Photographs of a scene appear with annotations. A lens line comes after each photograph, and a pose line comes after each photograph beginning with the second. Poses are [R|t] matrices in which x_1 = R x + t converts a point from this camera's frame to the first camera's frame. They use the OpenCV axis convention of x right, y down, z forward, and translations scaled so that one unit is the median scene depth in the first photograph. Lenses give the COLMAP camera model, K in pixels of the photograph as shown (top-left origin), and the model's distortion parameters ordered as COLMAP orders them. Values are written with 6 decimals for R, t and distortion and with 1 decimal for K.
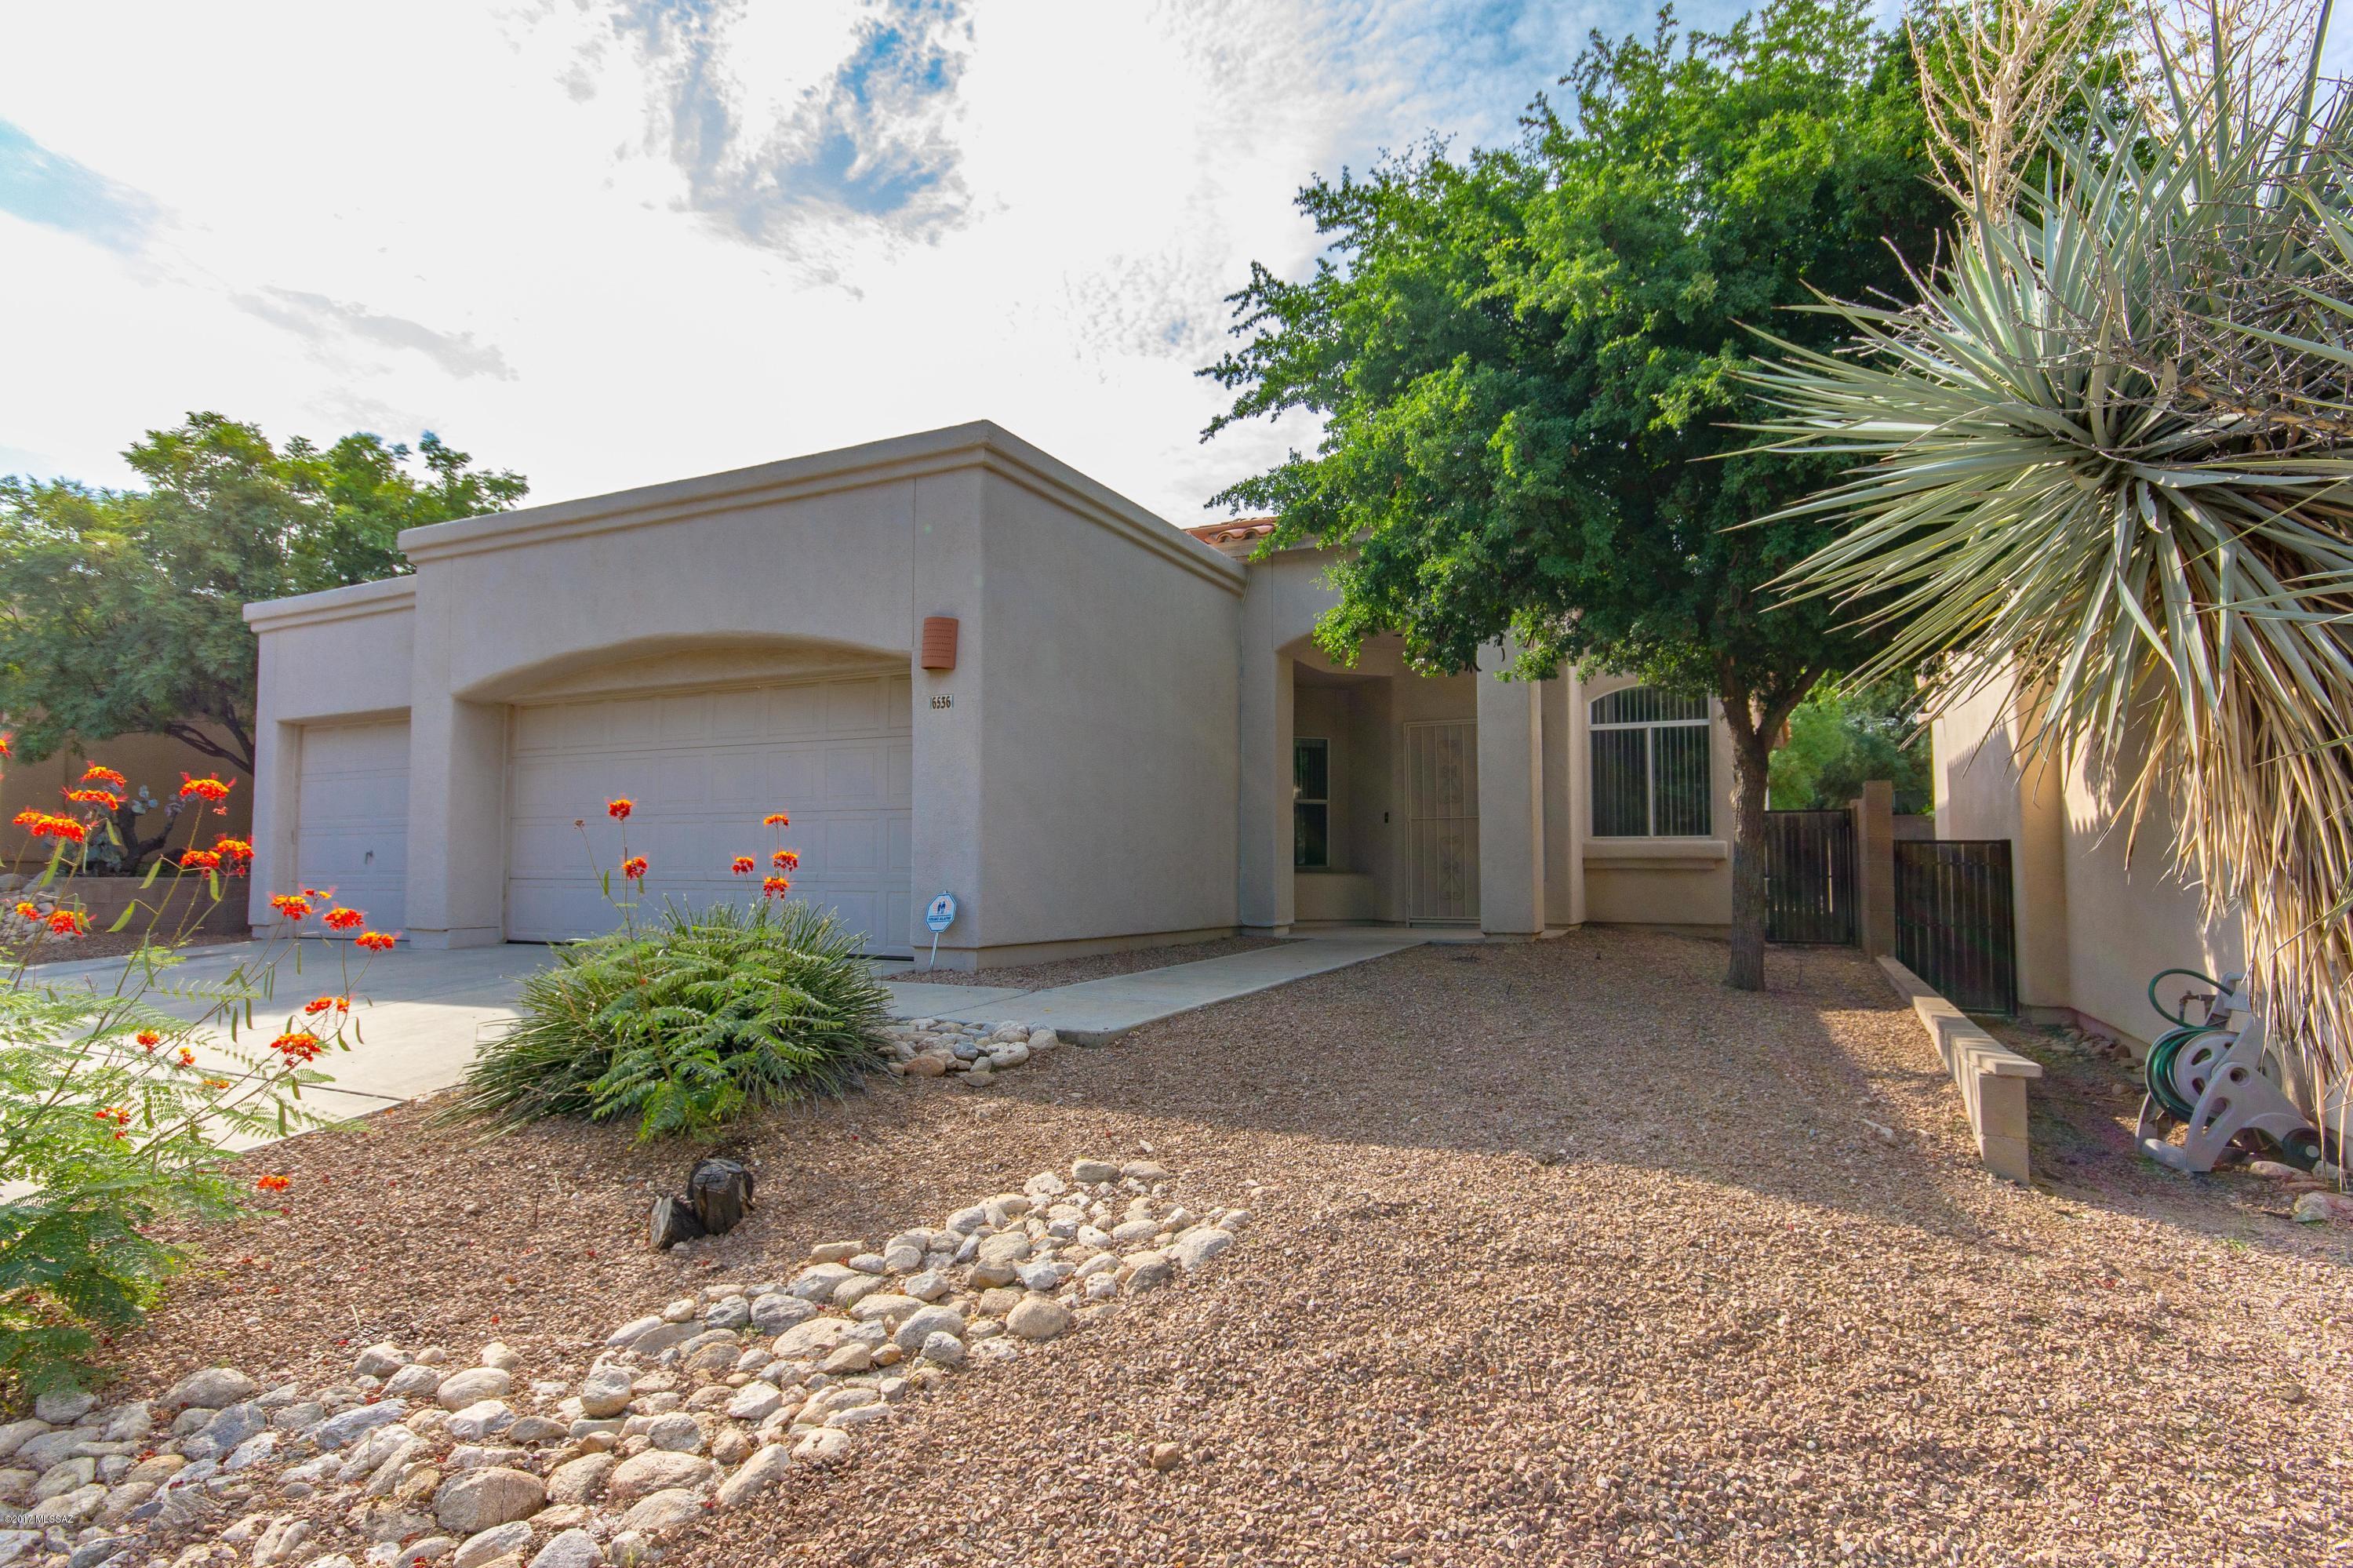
lens RADIAL K [[1229.2, 0, 1176.5], [0, 1229.2, 784.0], [0, 0, 1]] dist [0.004601, 0.001367]
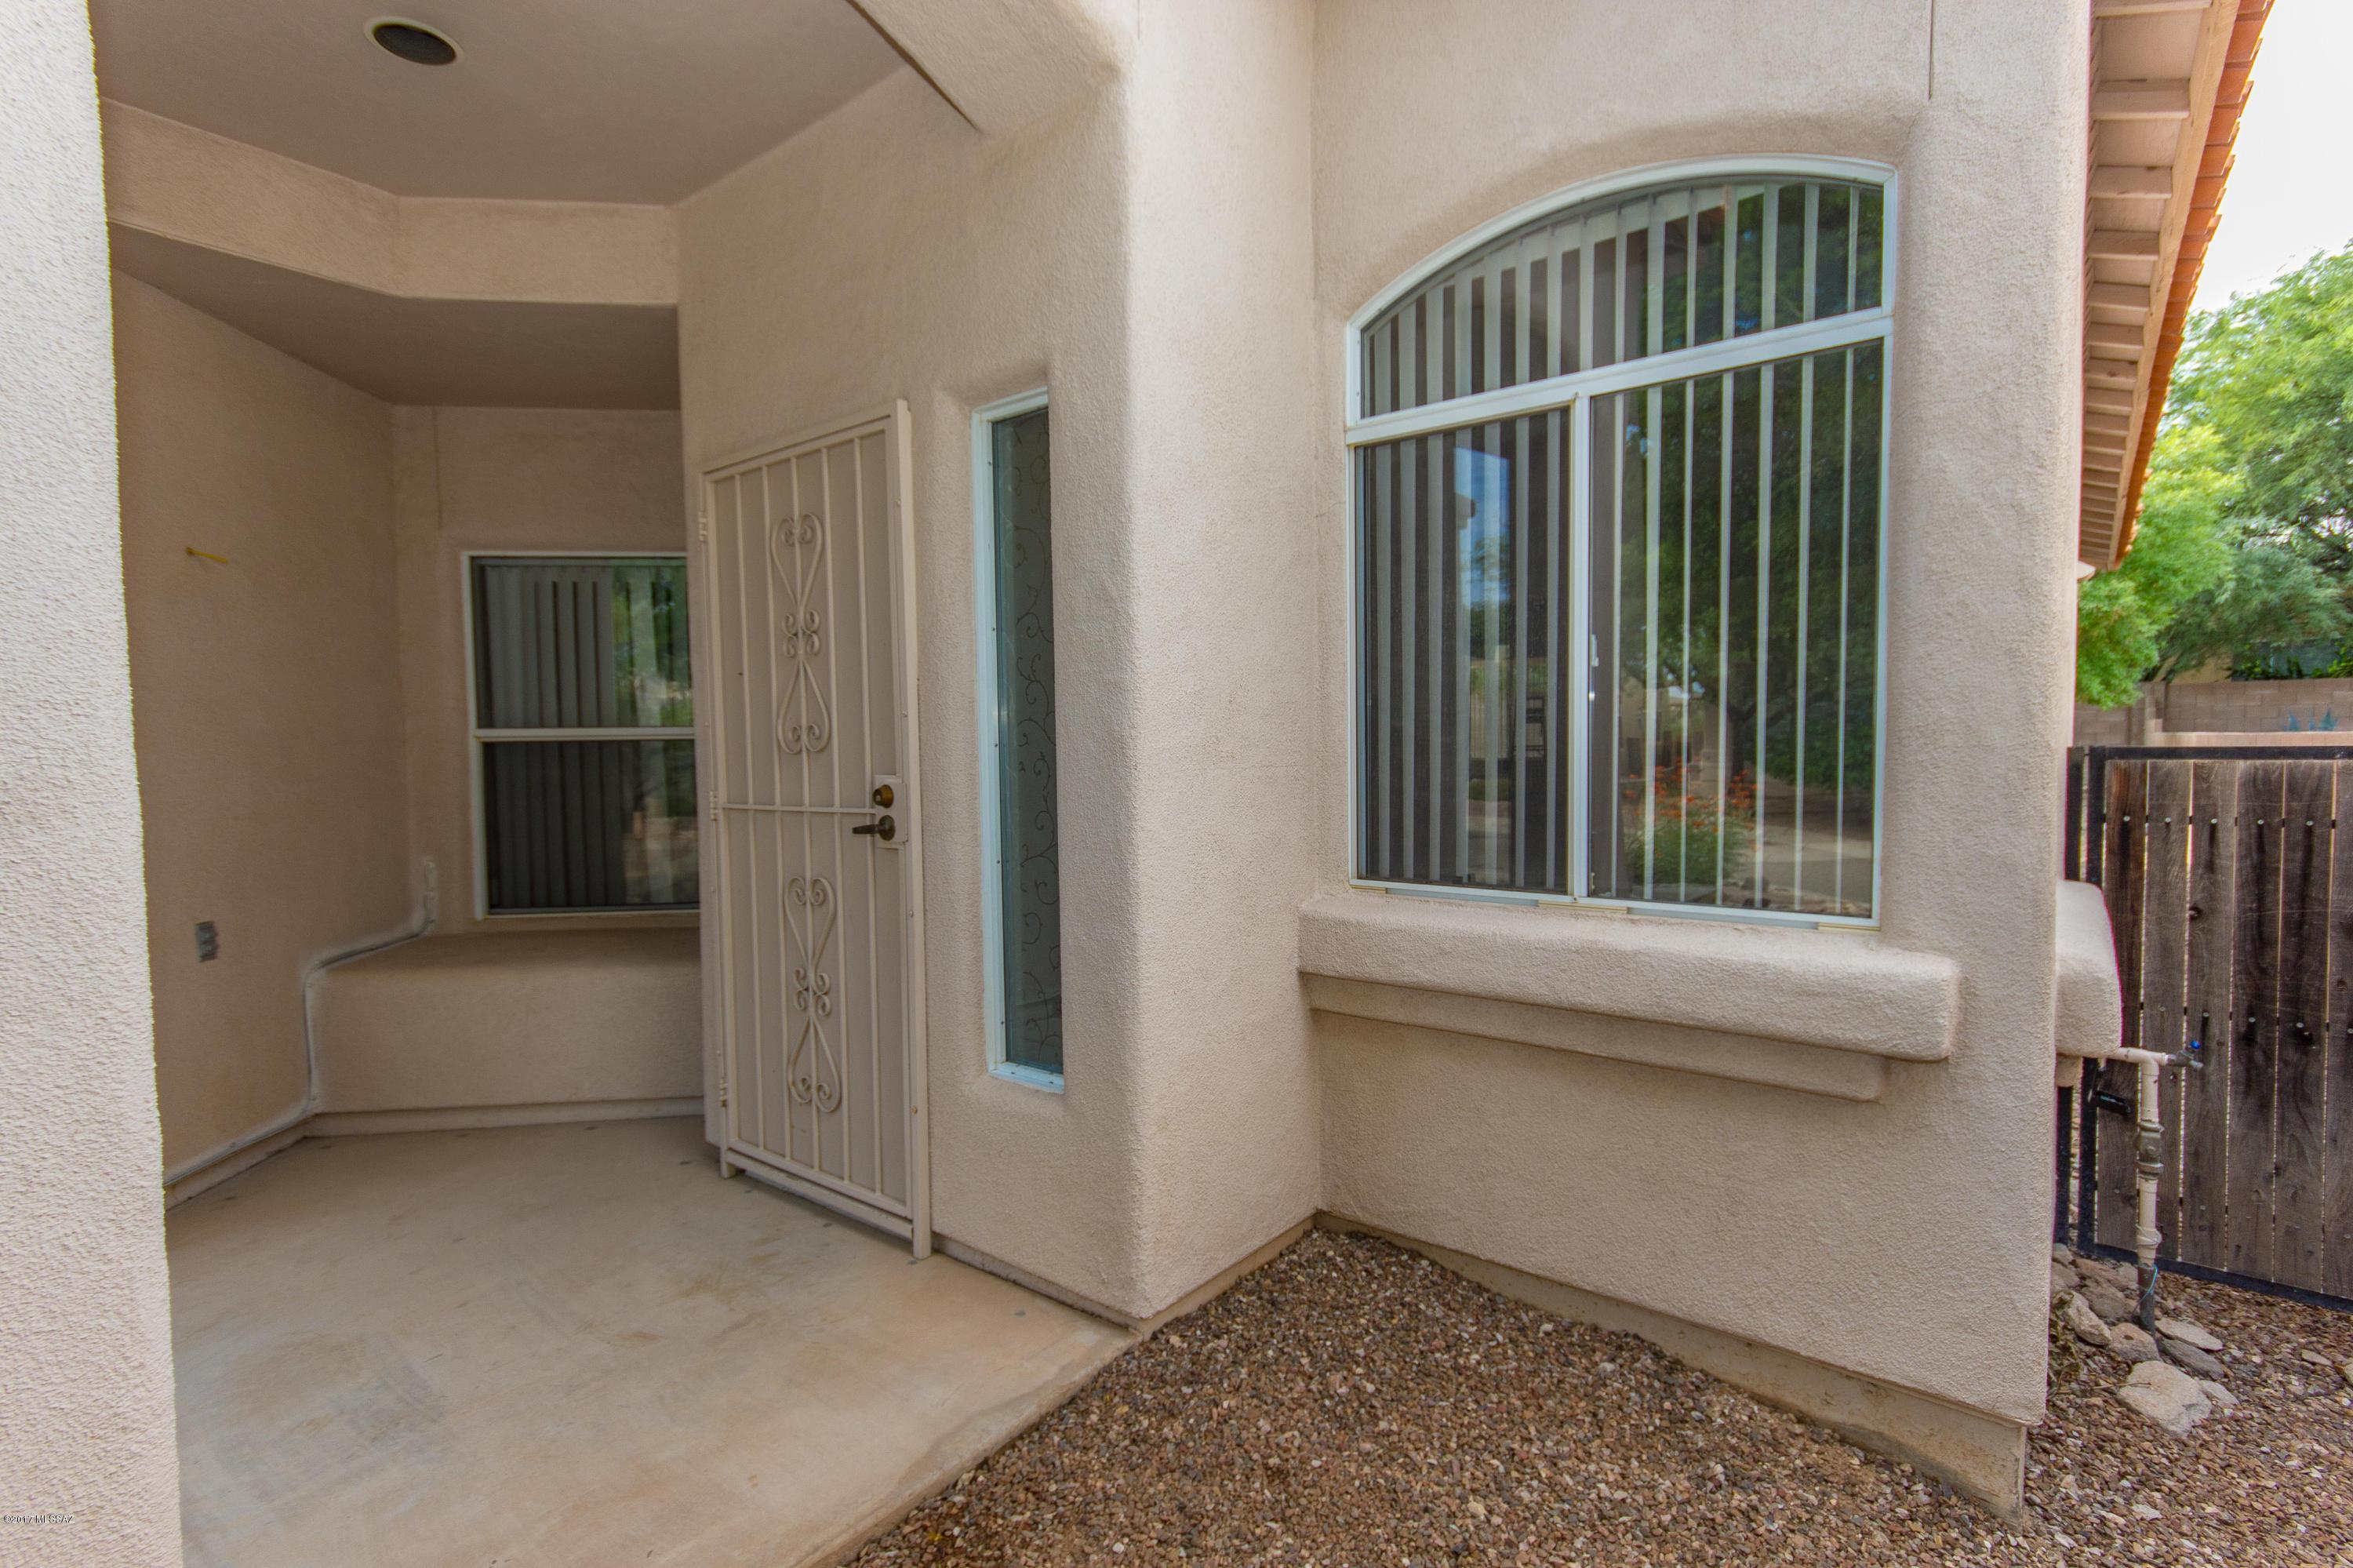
lens RADIAL K [[1108.7, 0, 1176.5], [0, 1108.7, 784.0], [0, 0, 1]] dist [0.021988, 0.000162]
pose [[0.977347, -0.007186, -0.211520, 0.433958], [0.031775, 0.993078, 0.113078, -0.003718], [0.209243, -0.117237, 0.970810, 0.961865]]
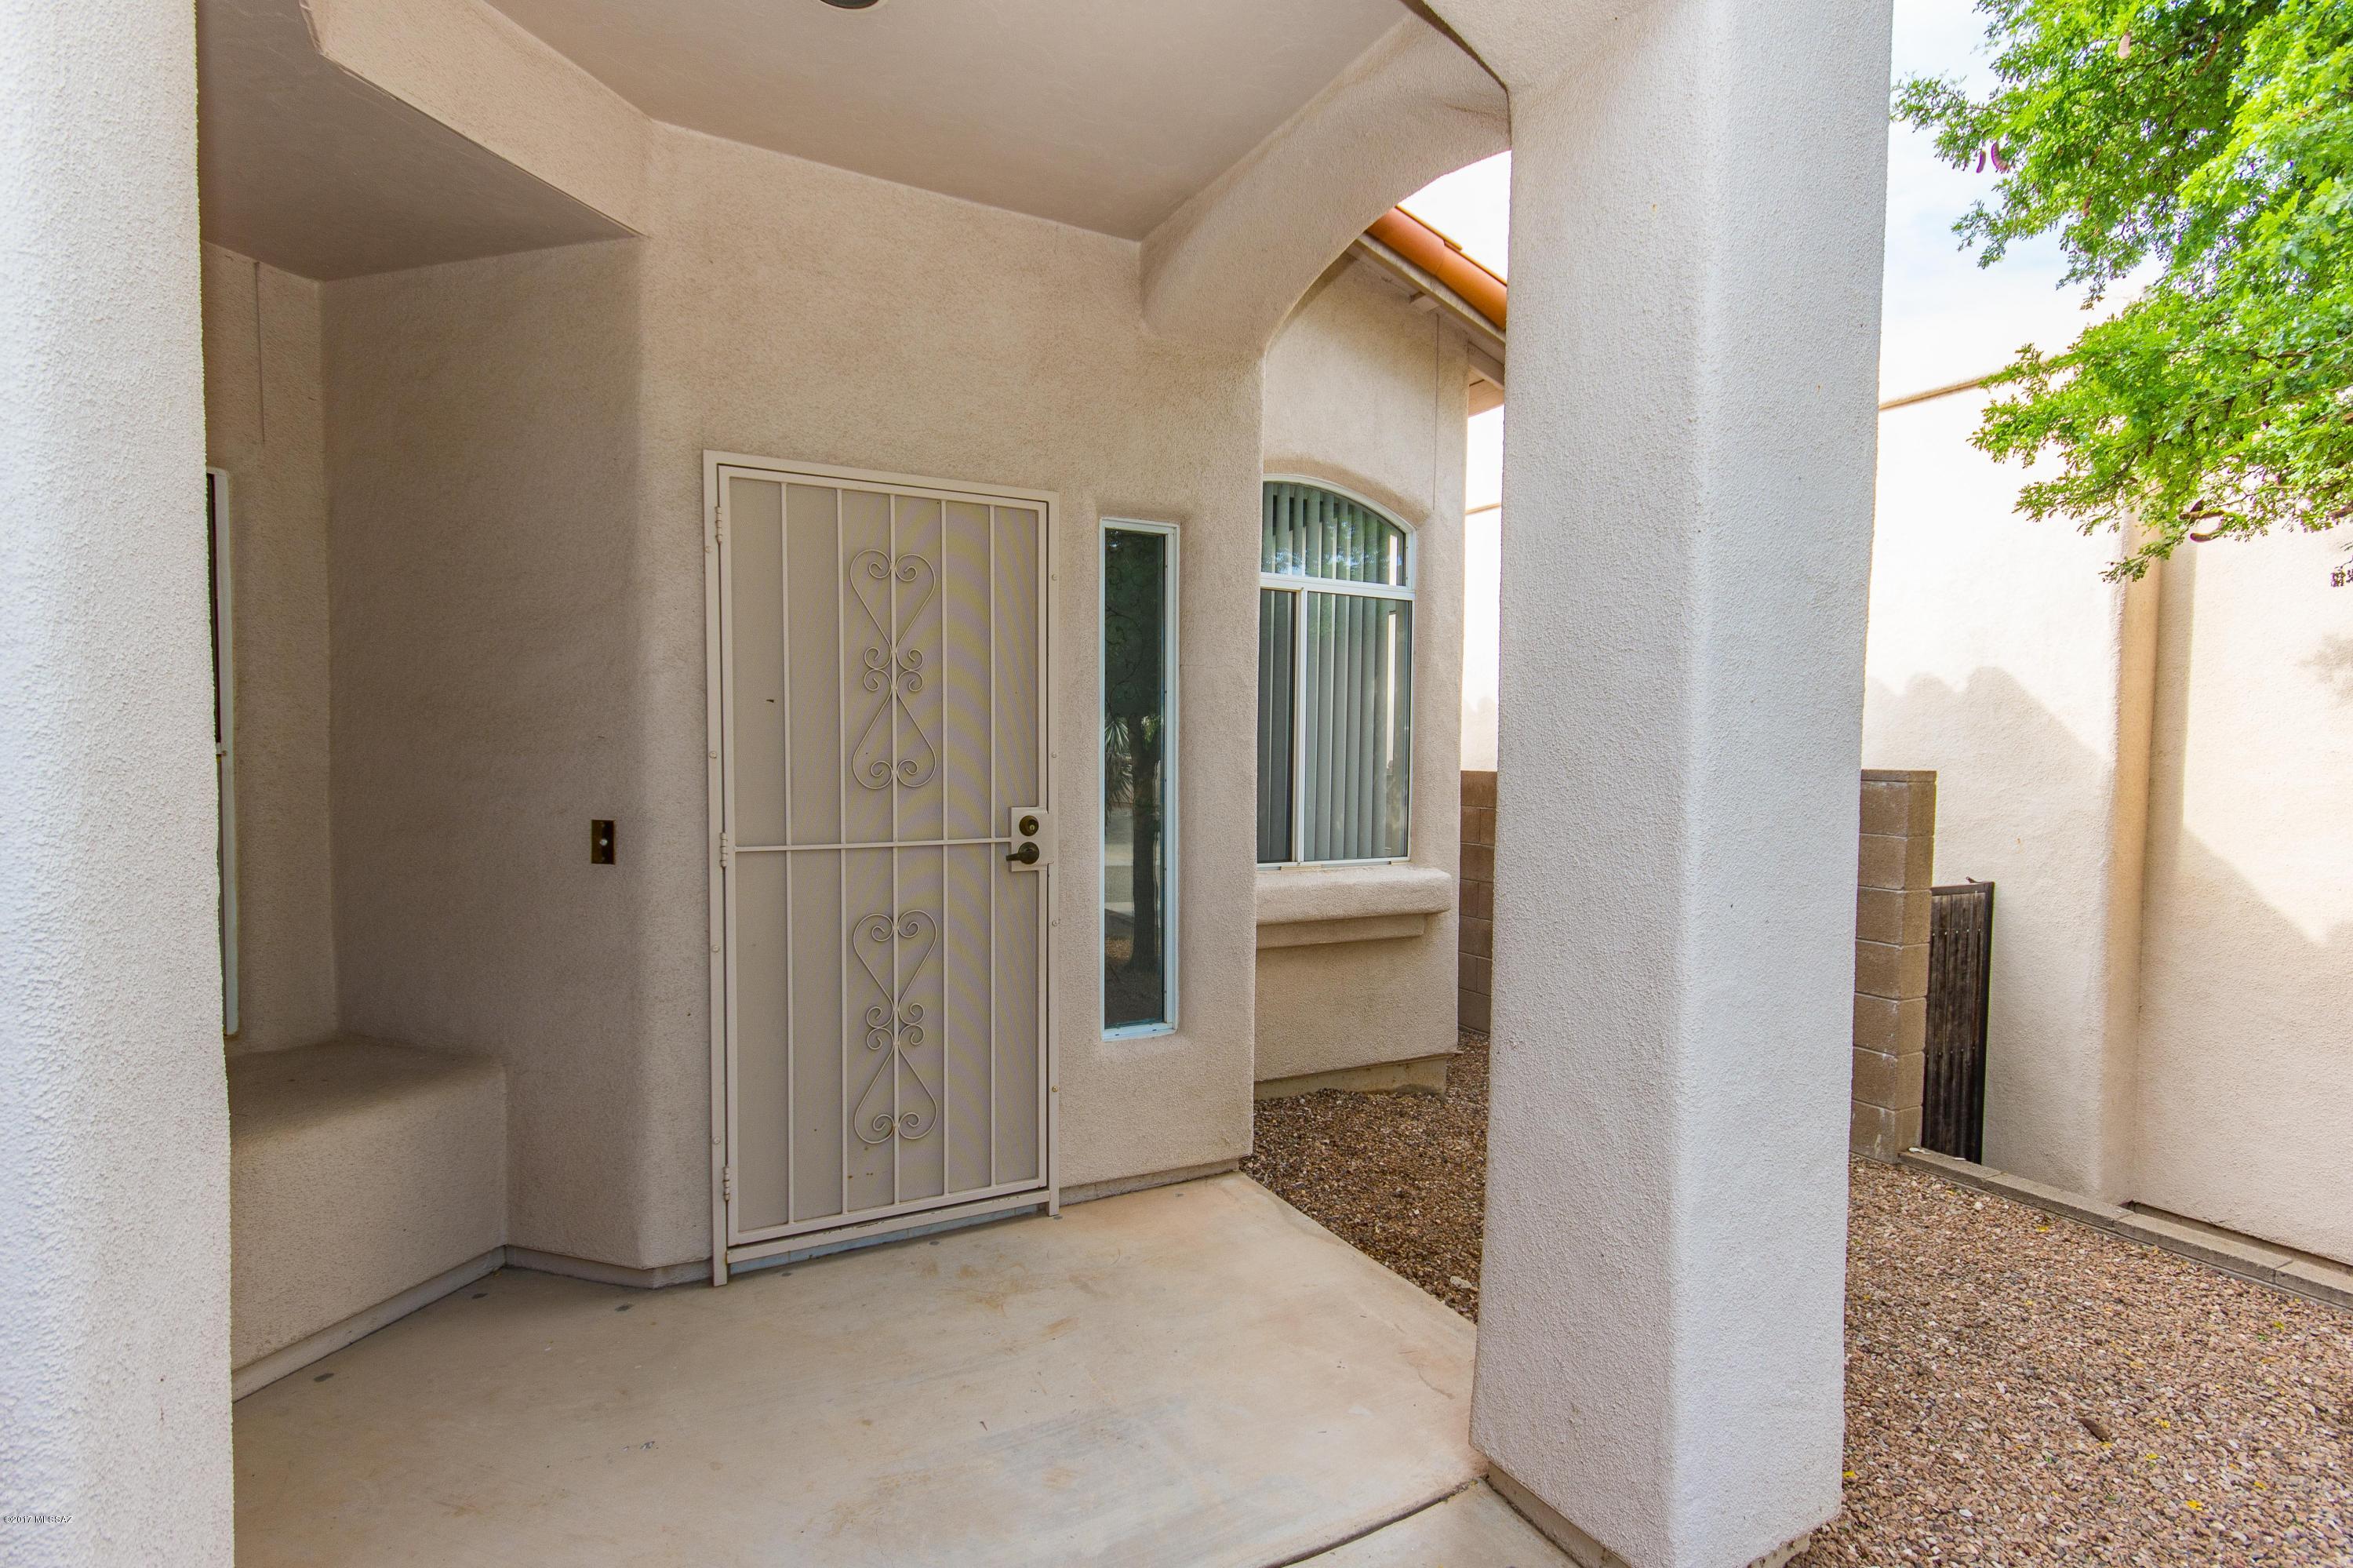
lens RADIAL K [[1145.6, 0, 1181.1], [0, 1145.6, 794.4], [0, 0, 1]] dist [0.011231, 0.000150]
pose [[0.579415, -0.029491, 0.814499, 0.069115], [-0.071162, 0.993698, 0.086603, -0.011894], [-0.811920, -0.108141, 0.573665, 0.992626]]
